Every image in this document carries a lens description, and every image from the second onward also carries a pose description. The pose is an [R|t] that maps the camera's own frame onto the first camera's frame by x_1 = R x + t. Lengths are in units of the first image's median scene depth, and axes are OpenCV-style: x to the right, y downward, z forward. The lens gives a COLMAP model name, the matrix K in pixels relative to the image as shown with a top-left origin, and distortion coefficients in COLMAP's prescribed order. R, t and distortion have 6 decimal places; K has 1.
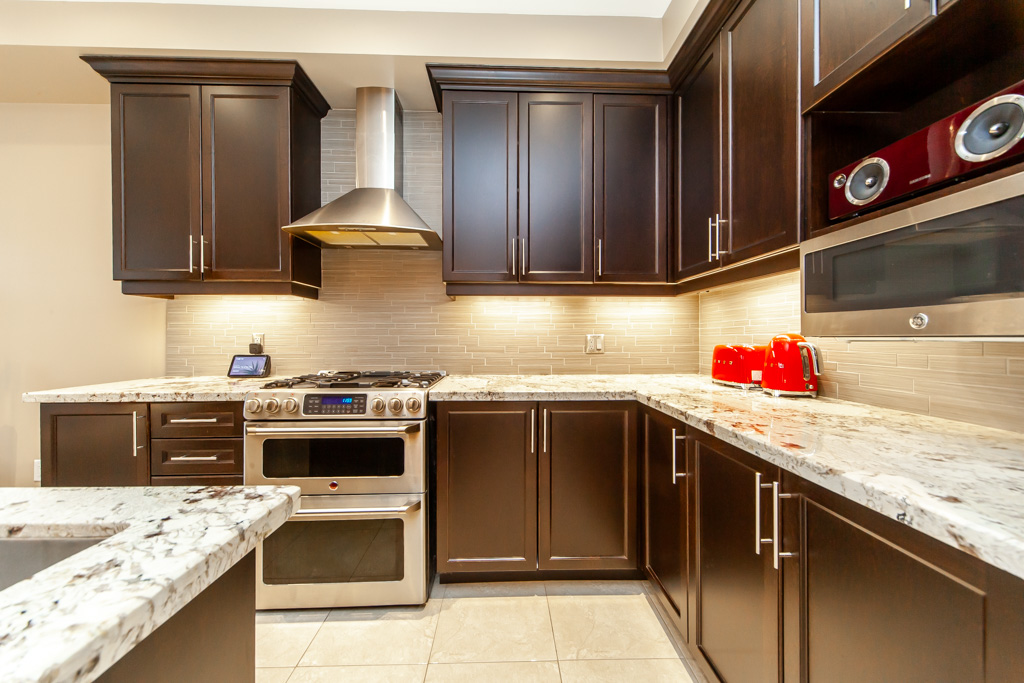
lens RADIAL K [[352.2, 0, 518.3], [0, 352.2, 338.6], [0, 0, 1]] dist [0.004386, -0.000486]
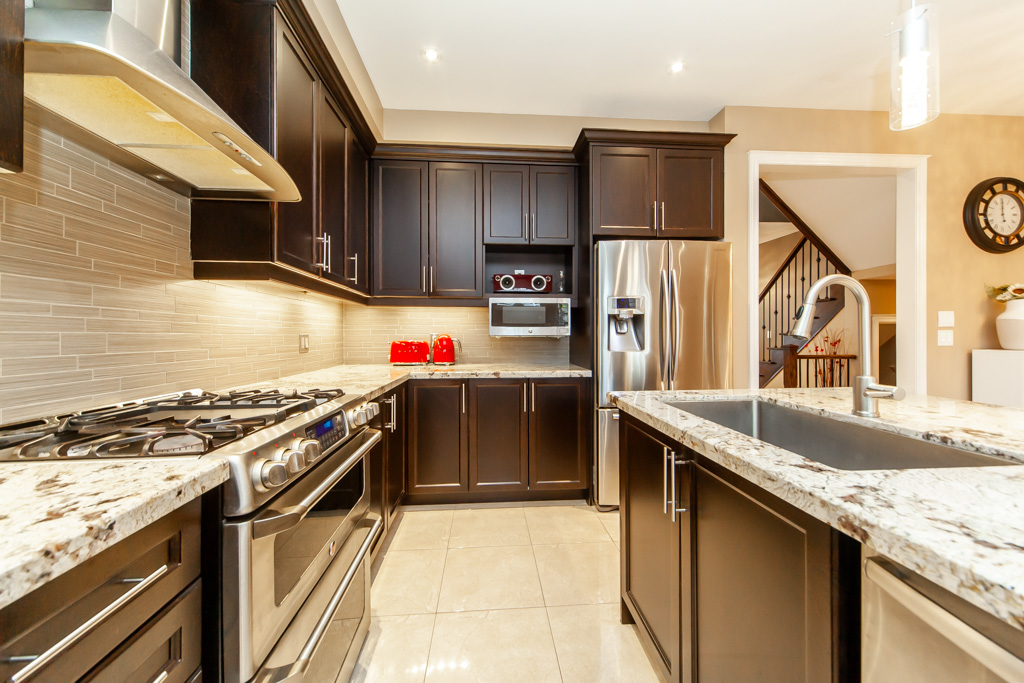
lens RADIAL K [[352.2, 0, 511.6], [0, 352.2, 335.9], [0, 0, 1]] dist [0.004386, -0.000486]
pose [[-0.033769, 0.002706, 0.999426, -1.183793], [0.006059, 0.999979, -0.002502, -0.000048], [-0.999411, 0.005971, -0.033785, 0.638168]]
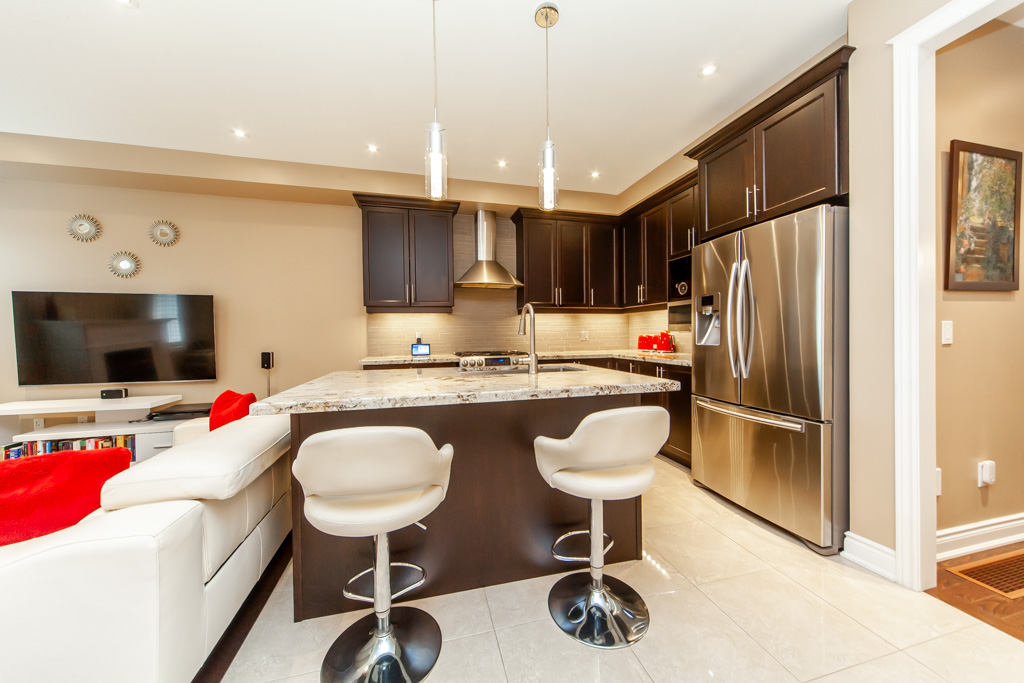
lens RADIAL K [[352.2, 0, 511.8], [0, 352.2, 339.3], [0, 0, 1]] dist [0.004386, -0.000486]
pose [[0.974900, -0.015417, 0.222108, -0.936663], [0.013205, 0.999847, 0.011441, 0.007208], [-0.222250, -0.008221, 0.974955, -1.304944]]
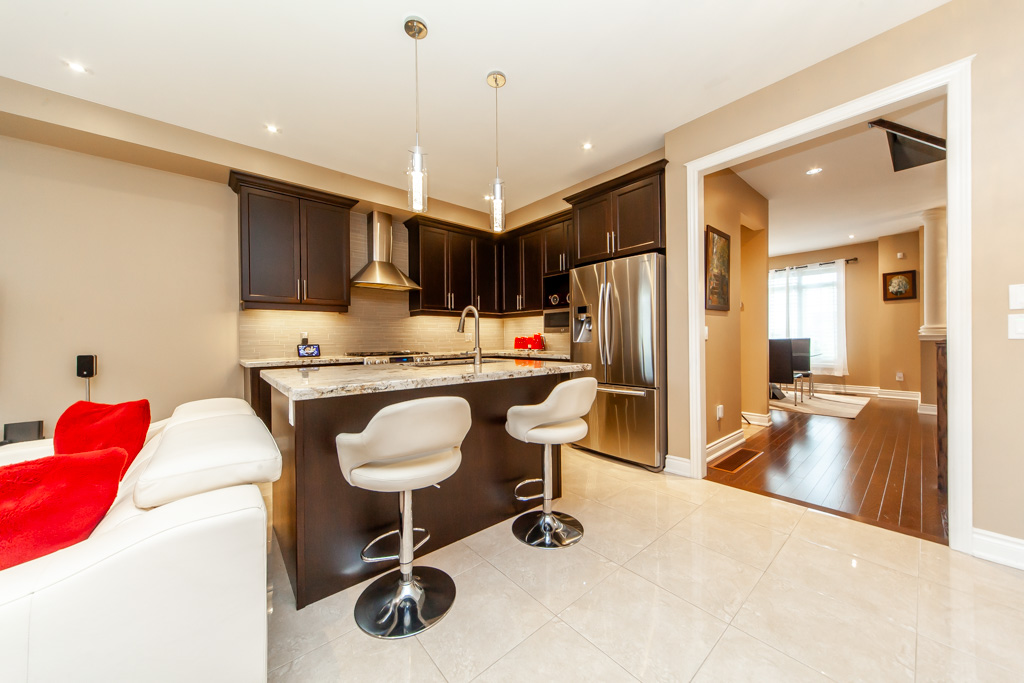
lens RADIAL K [[352.2, 0, 512.4], [0, 352.2, 339.9], [0, 0, 1]] dist [0.004386, -0.000486]
pose [[0.778333, -0.010124, 0.627770, -1.435635], [0.010989, 0.999936, 0.002501, 0.039626], [-0.627756, 0.004952, 0.778395, -1.371331]]
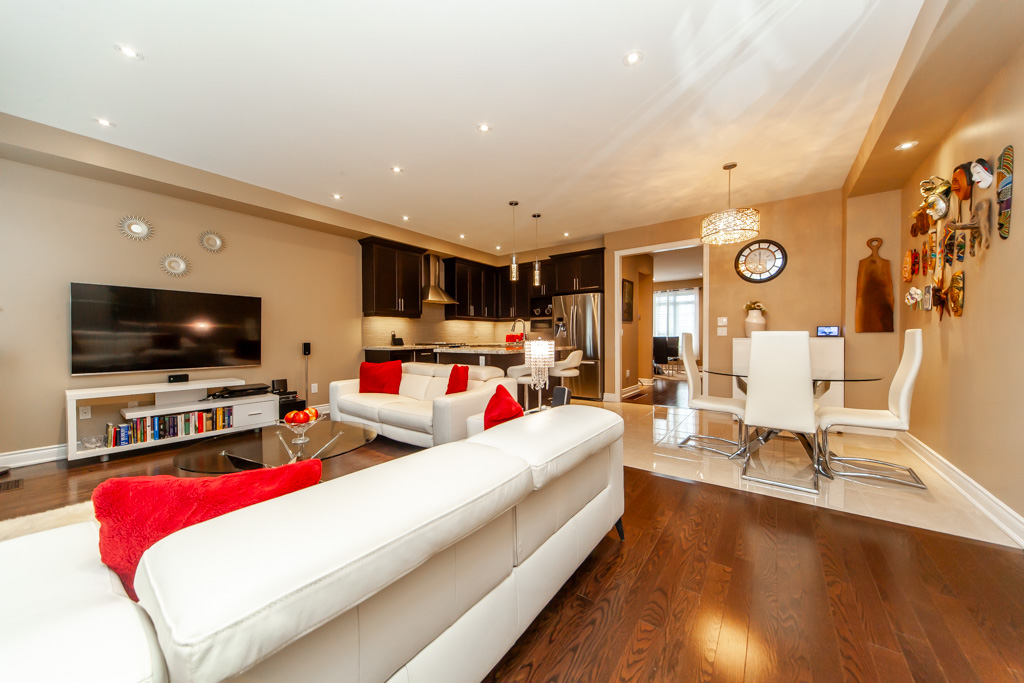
lens RADIAL K [[352.2, 0, 513.6], [0, 352.2, 341.2], [0, 0, 1]] dist [0.004386, -0.000486]
pose [[0.621521, -0.014120, 0.783270, -3.225956], [0.006173, 0.999895, 0.013126, 0.052714], [-0.783373, -0.003323, 0.621542, -2.025342]]
